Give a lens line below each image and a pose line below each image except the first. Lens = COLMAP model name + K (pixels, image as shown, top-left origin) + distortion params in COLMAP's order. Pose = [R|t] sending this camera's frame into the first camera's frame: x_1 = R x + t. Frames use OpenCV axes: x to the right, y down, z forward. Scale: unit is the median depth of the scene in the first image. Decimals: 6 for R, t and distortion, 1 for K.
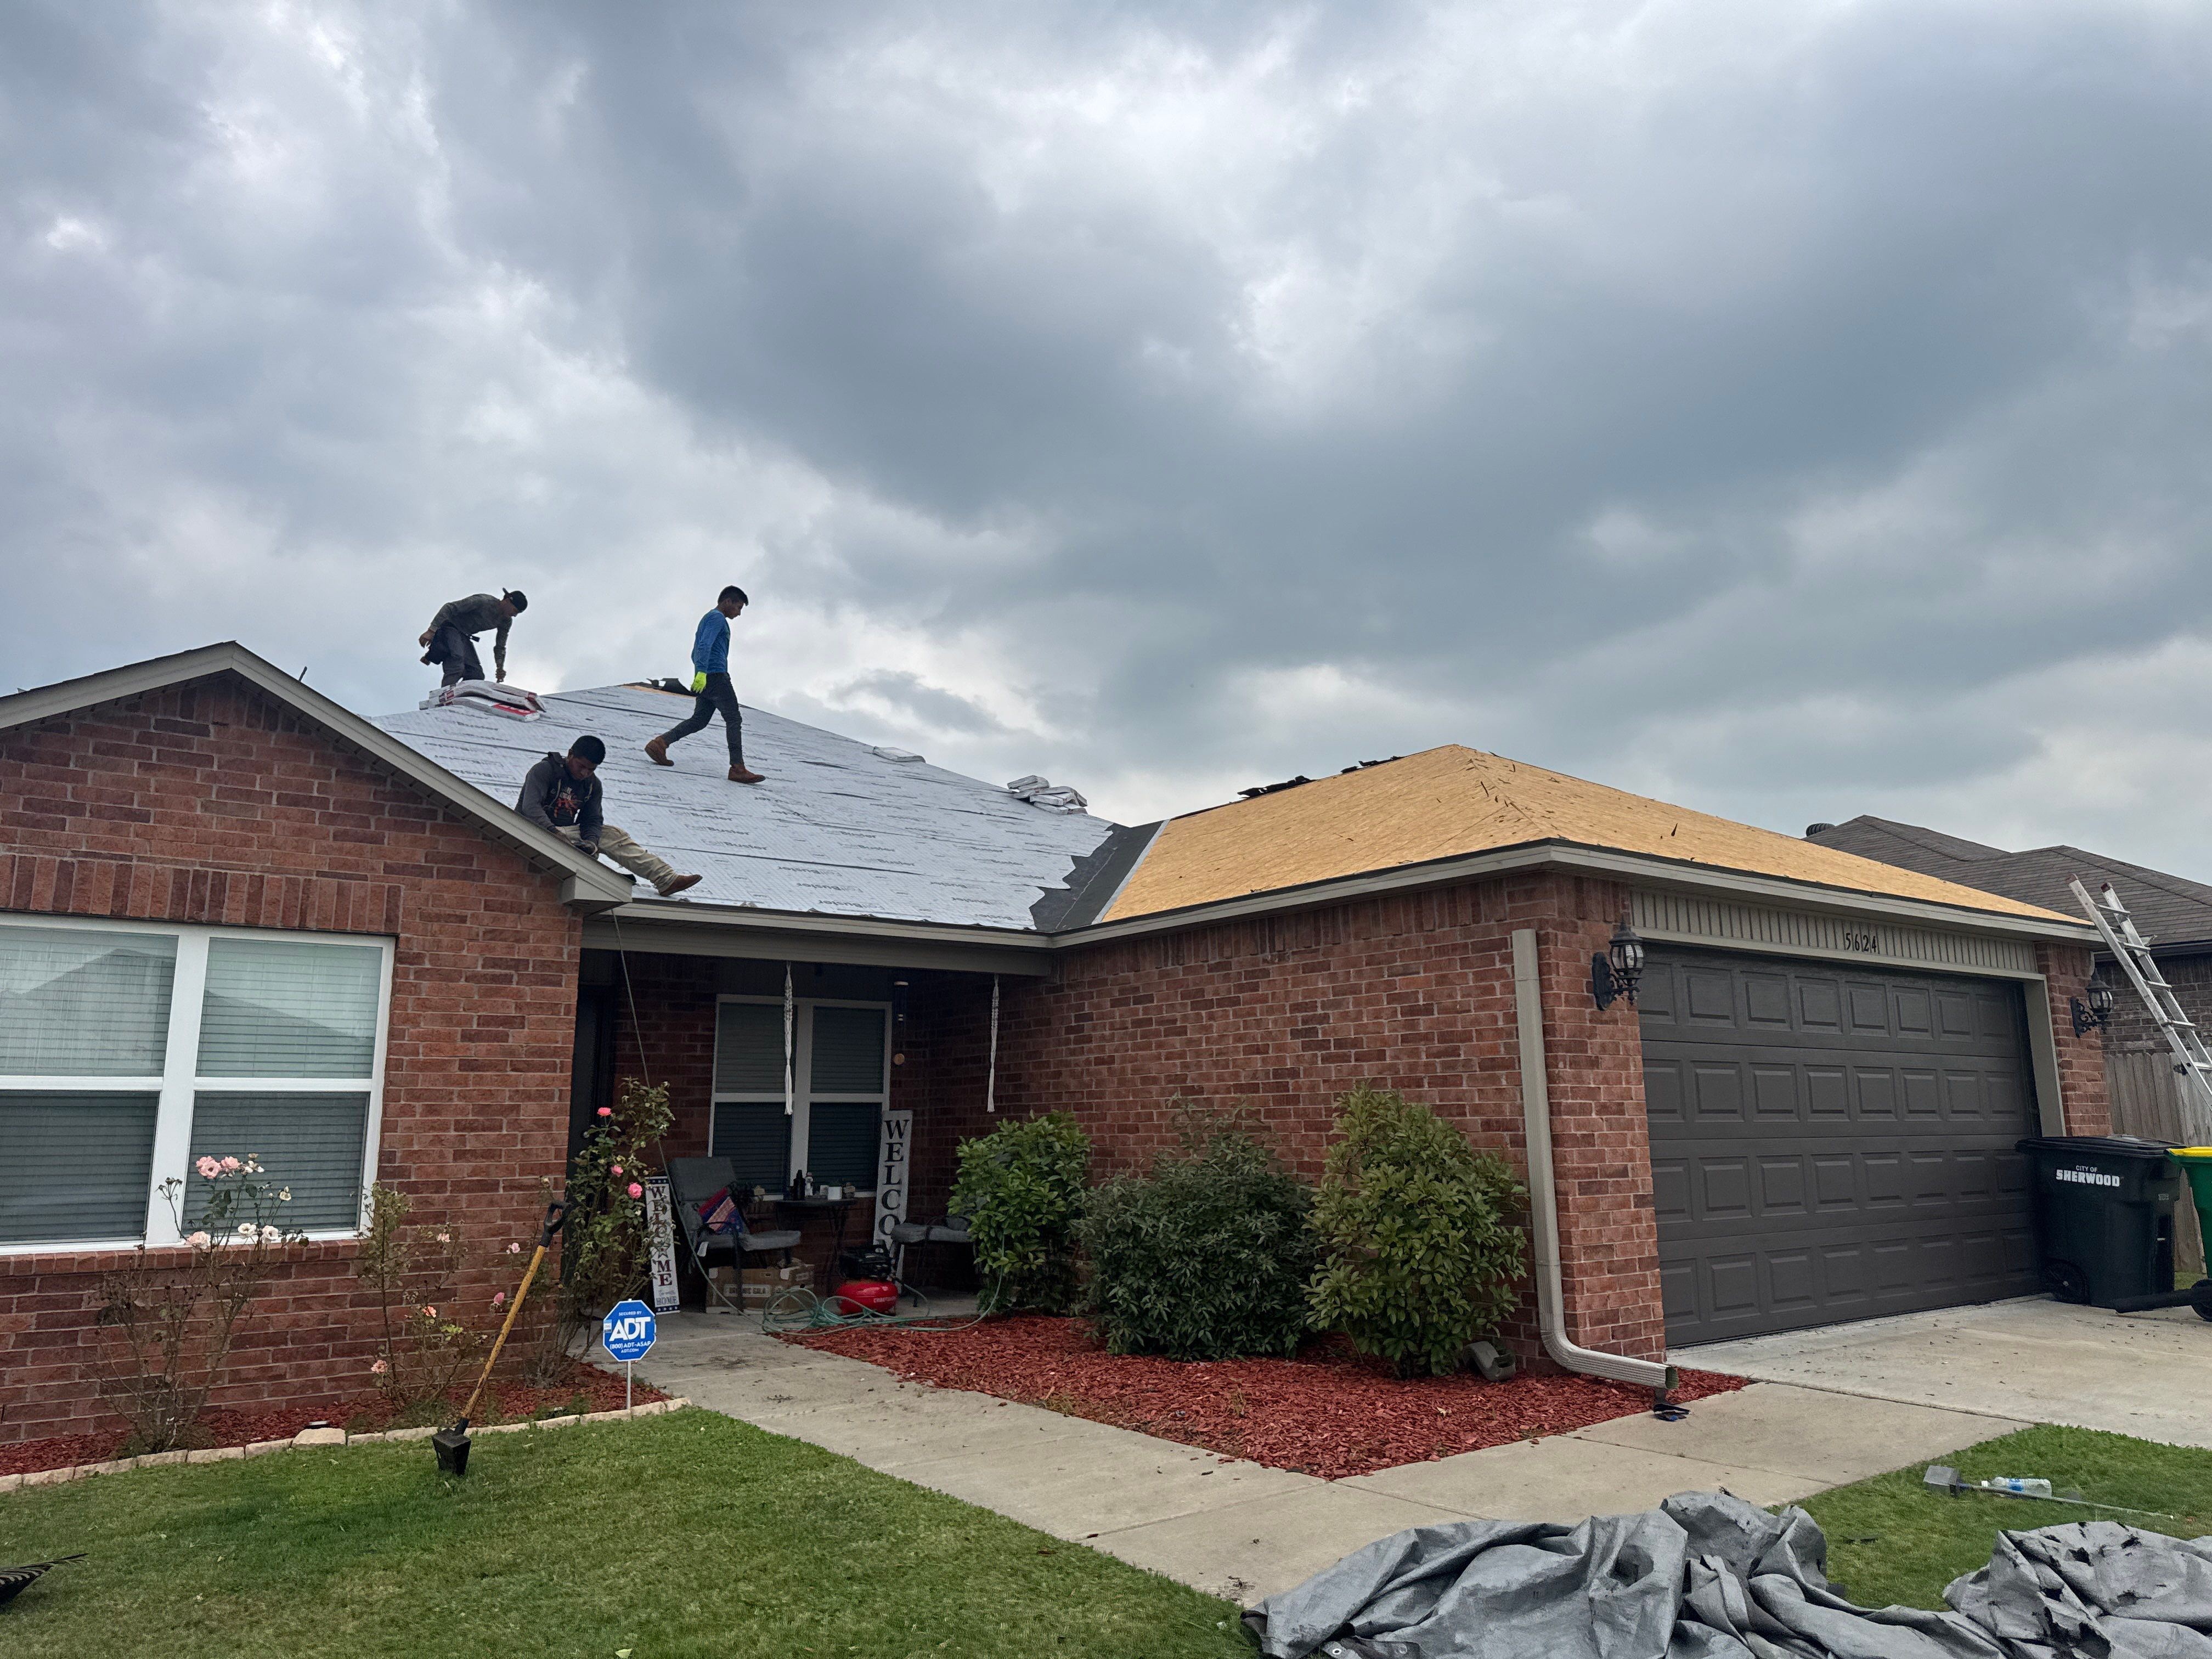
lens RADIAL K [[1544.1, 0, 1111.0], [0, 1544.1, 817.5], [0, 0, 1]] dist [0.148812, -0.249533]
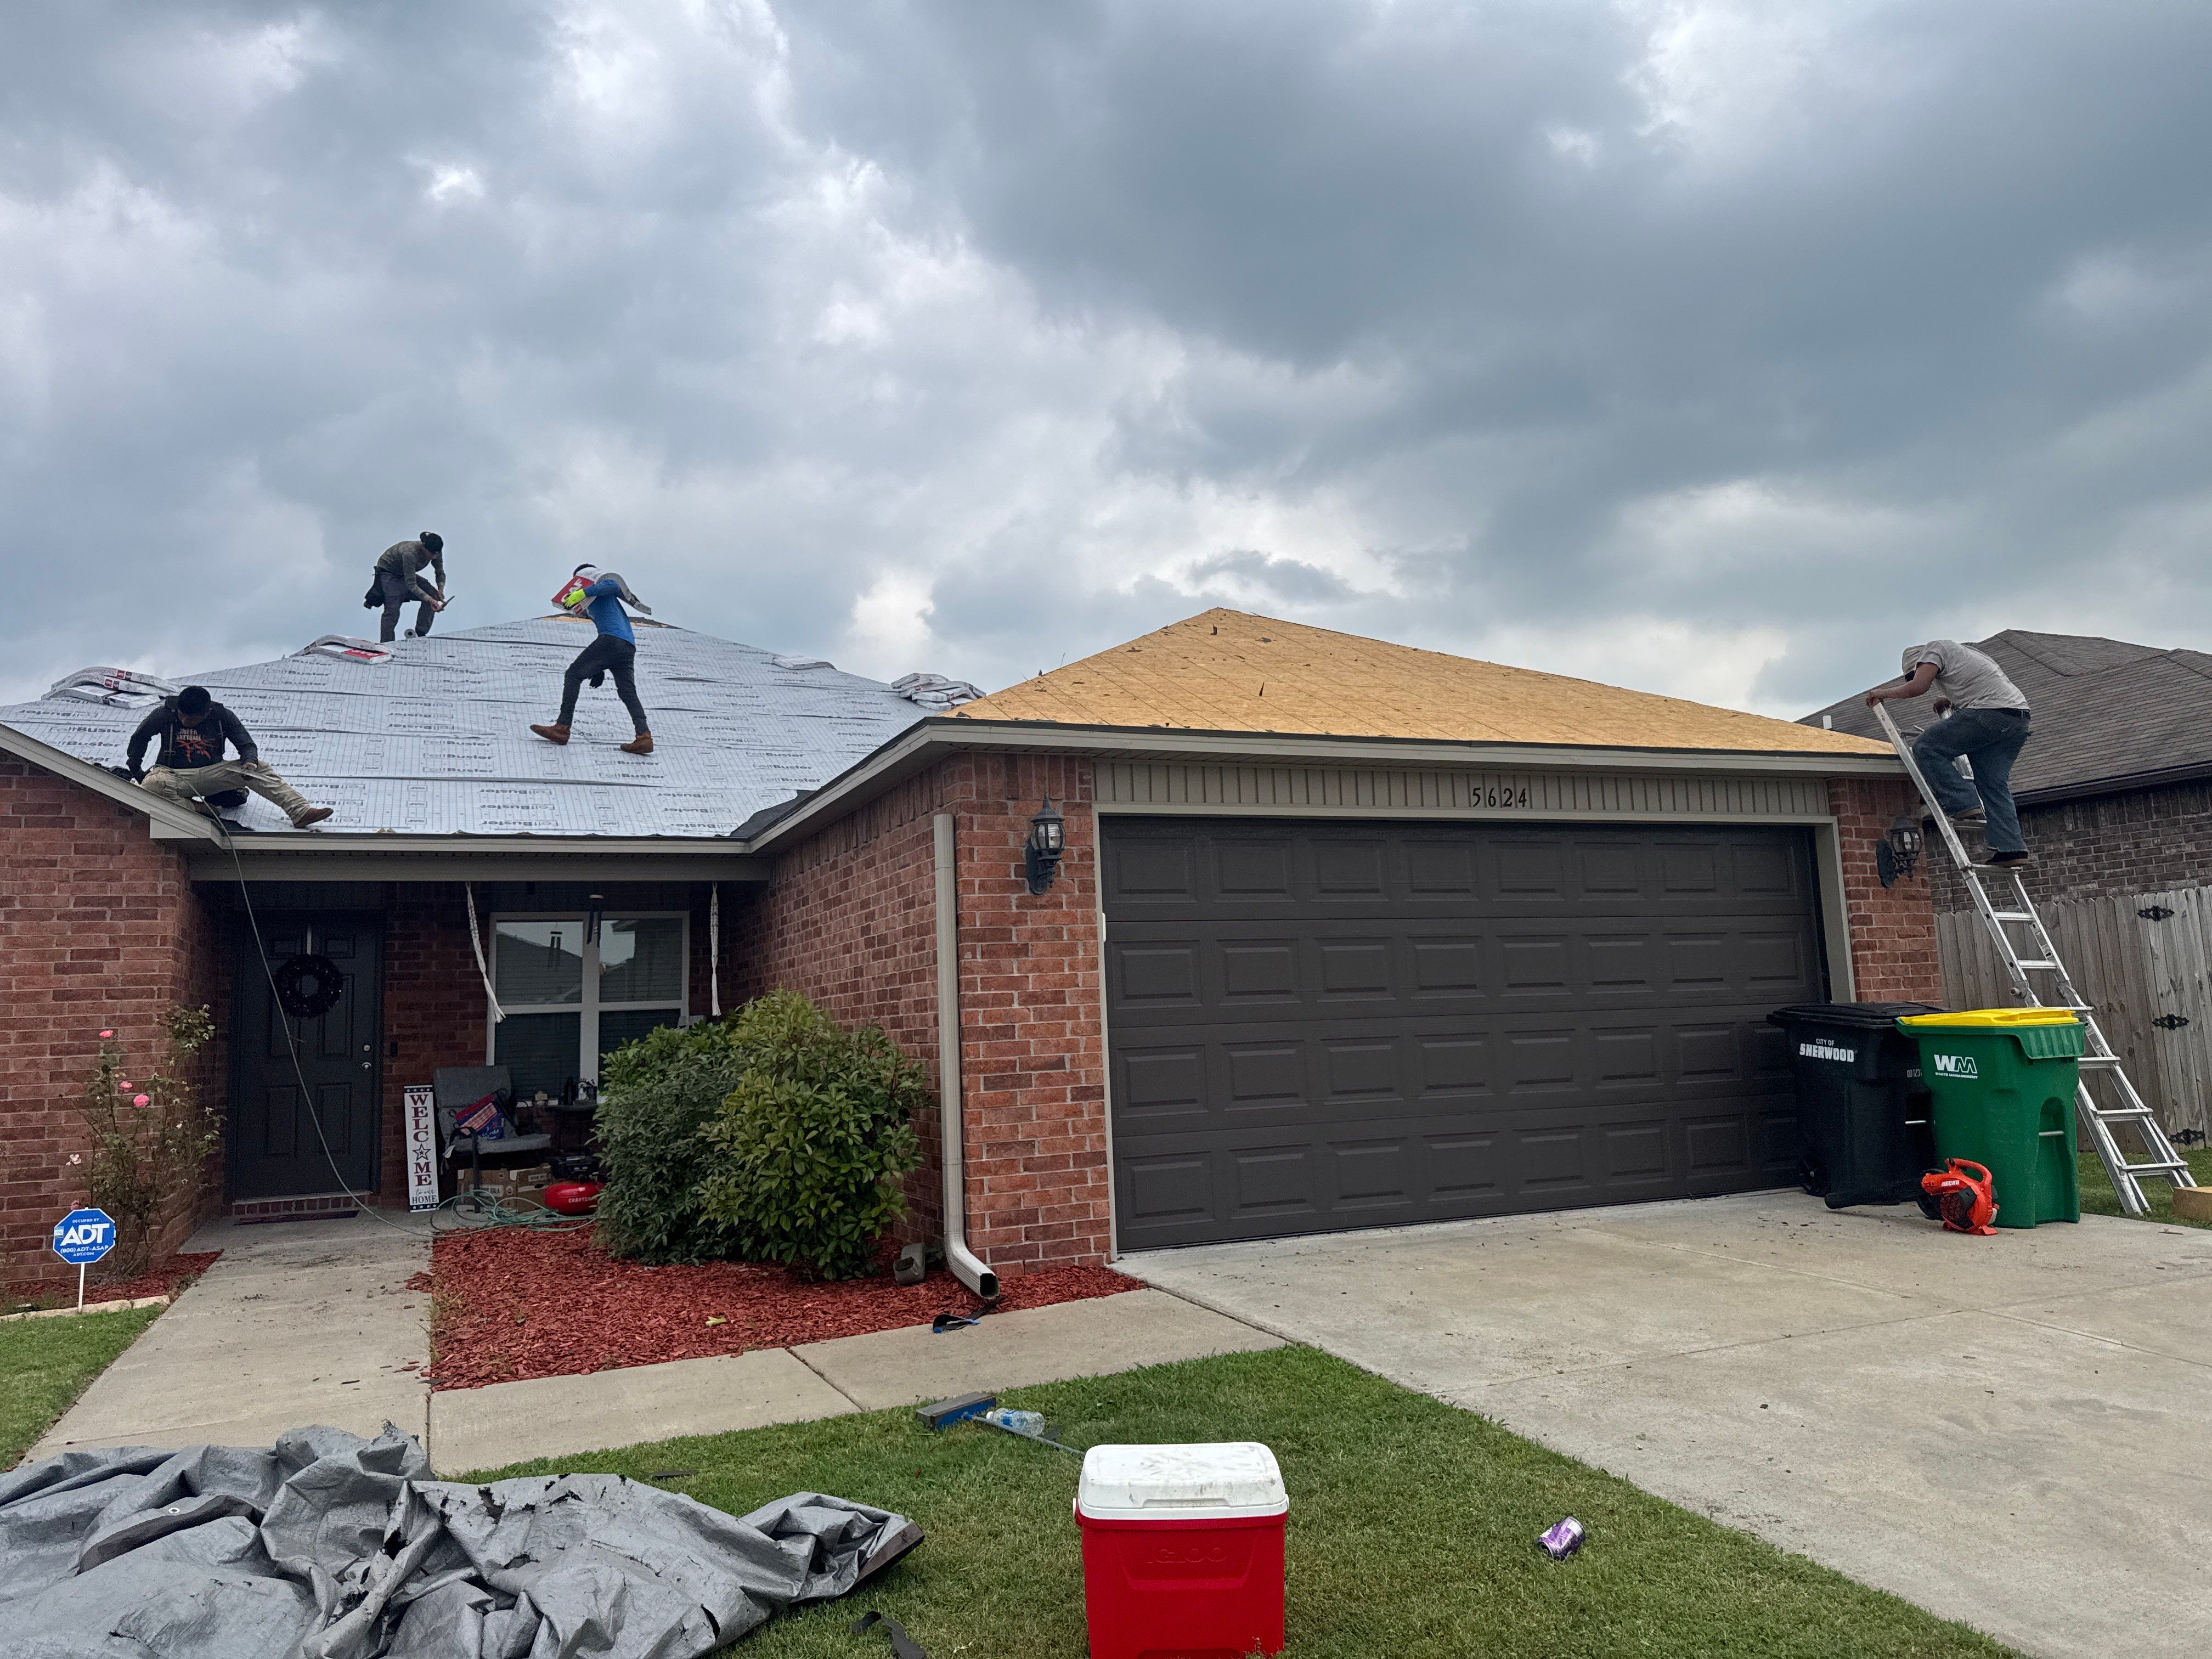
lens RADIAL K [[1542.9, 0, 1102.0], [0, 1542.9, 794.2], [0, 0, 1]] dist [0.104146, -0.139798]
pose [[0.970354, -0.064406, -0.232950, 0.535935], [0.077829, 0.995767, 0.048887, 0.019670], [0.228815, -0.065568, 0.971259, 0.106247]]
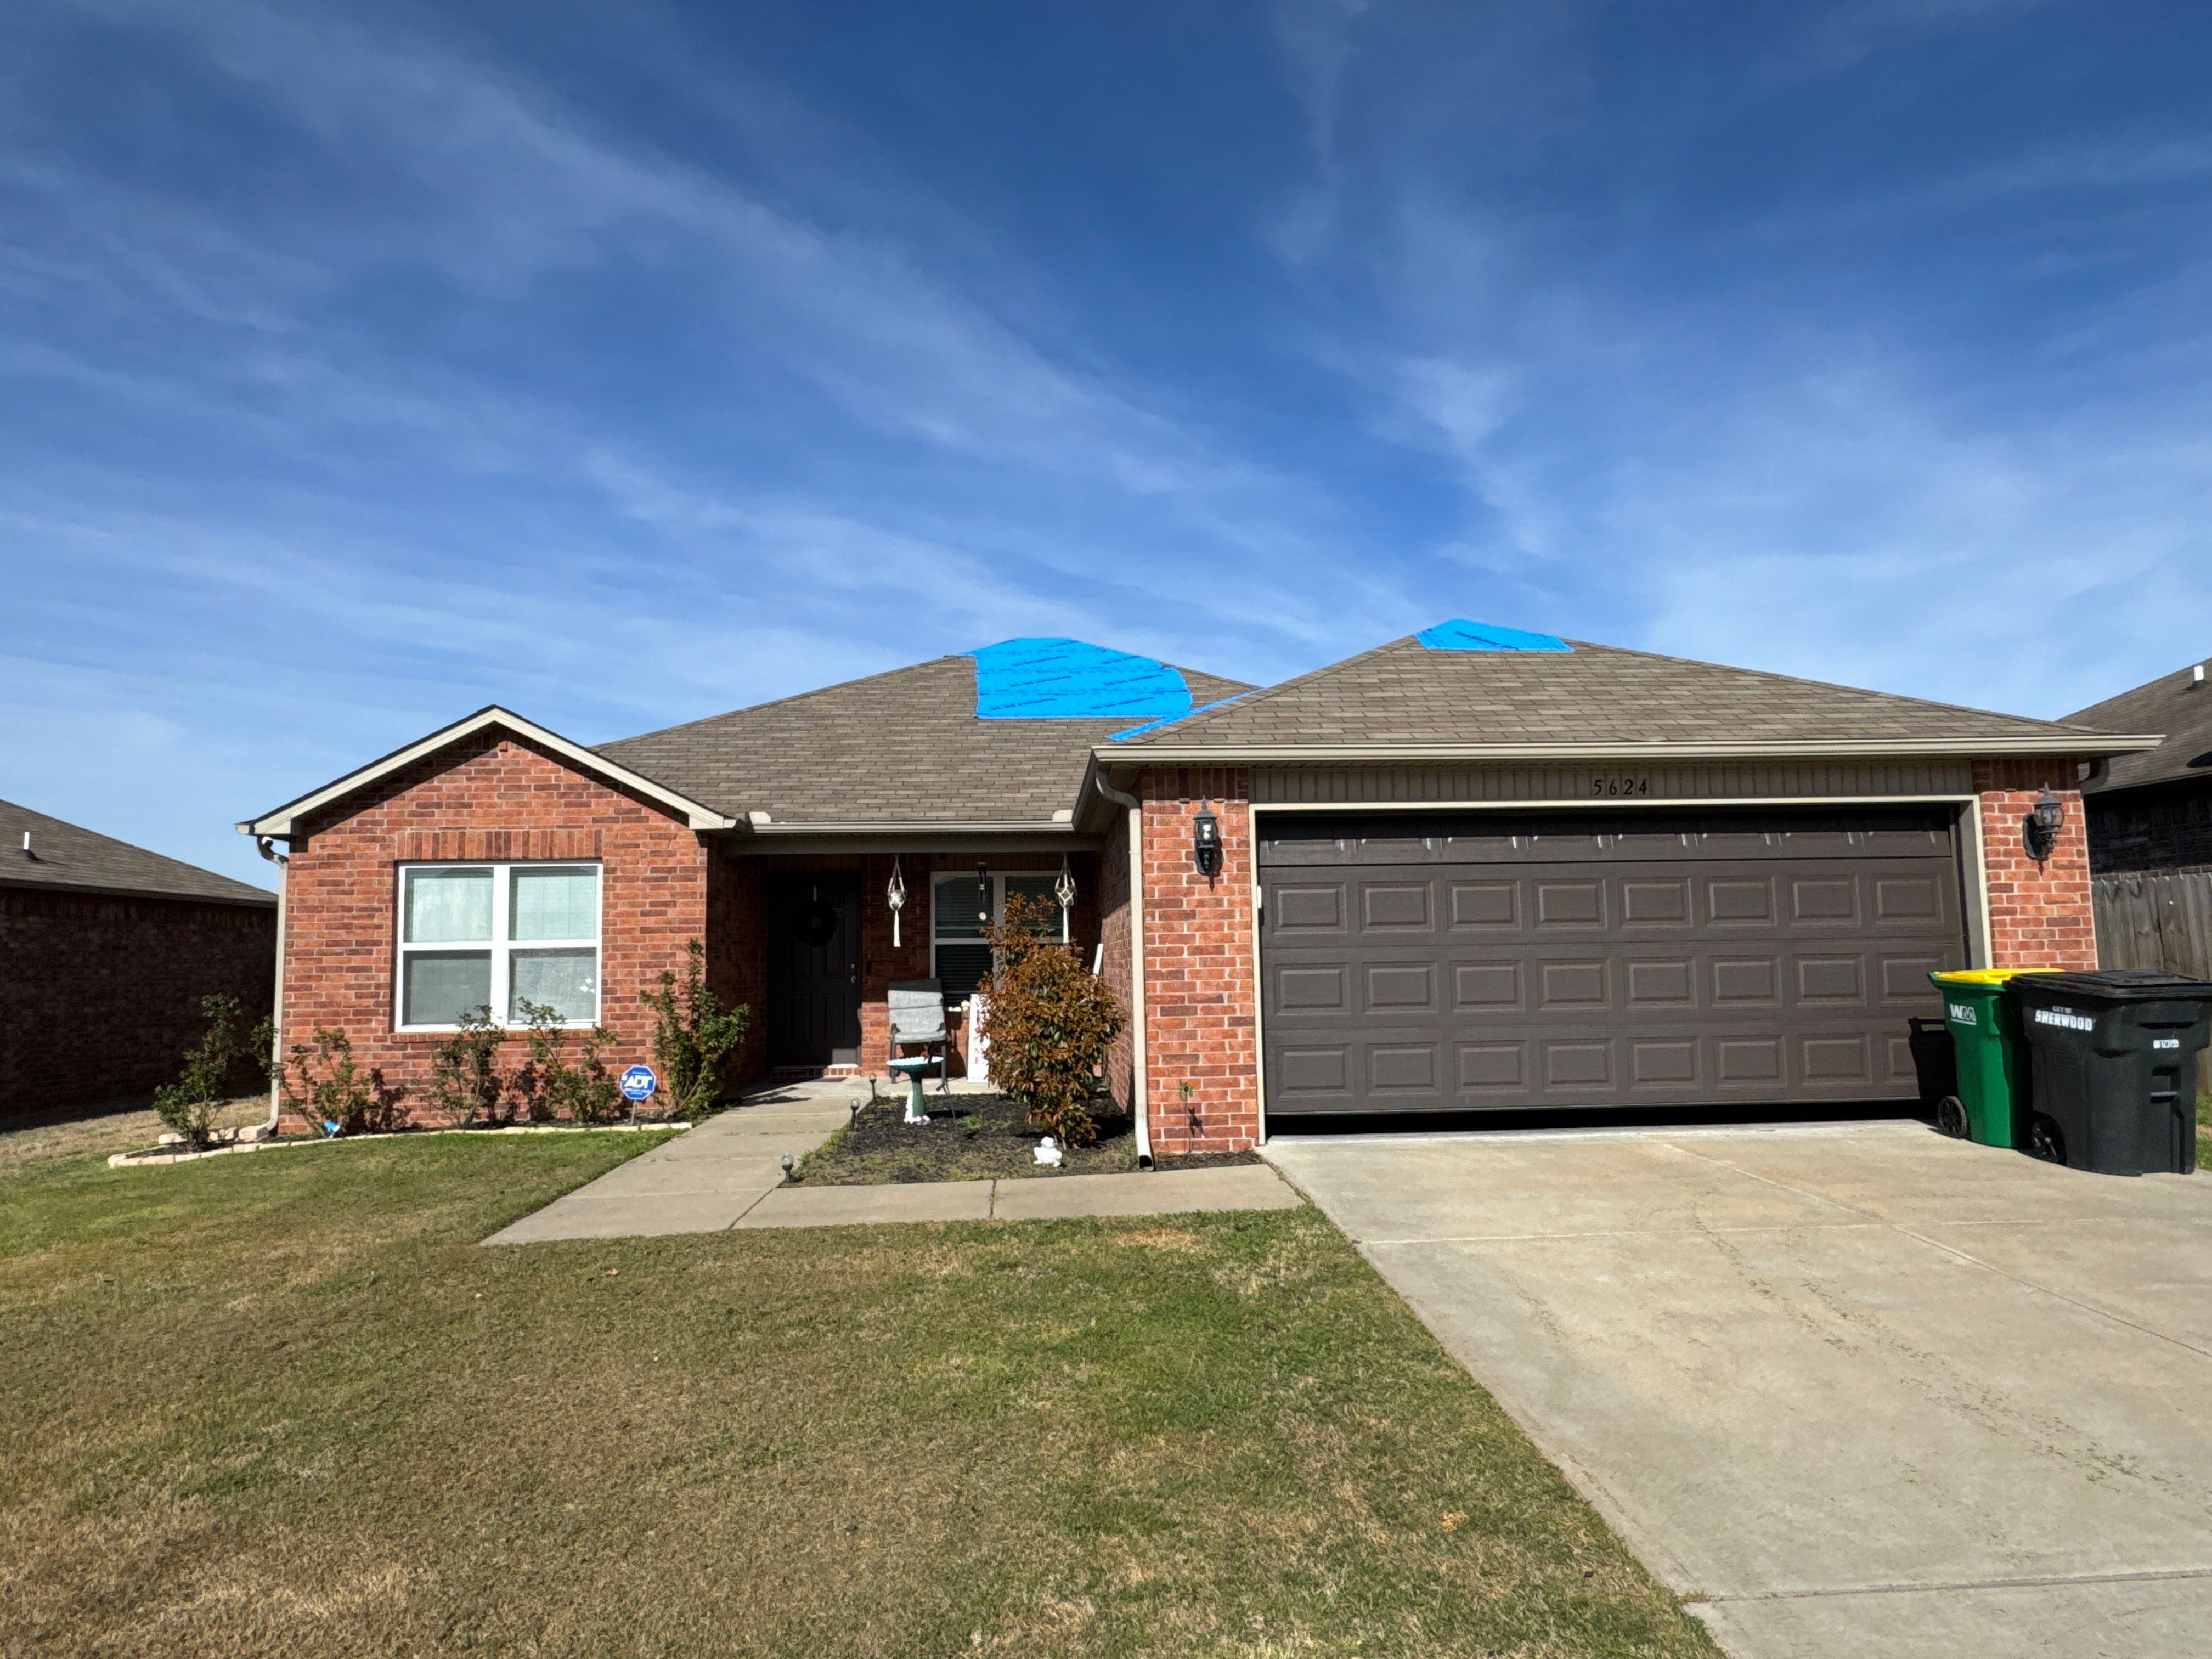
lens RADIAL K [[1369.1, 0, 1106.0], [0, 1369.1, 829.5], [0, 0, 1]] dist [-0.009547, -0.002549]
pose [[0.829669, -0.058296, -0.555203, 0.807713], [0.119187, 0.990099, 0.074146, -0.002237], [0.545384, -0.127690, 0.828403, 0.049602]]
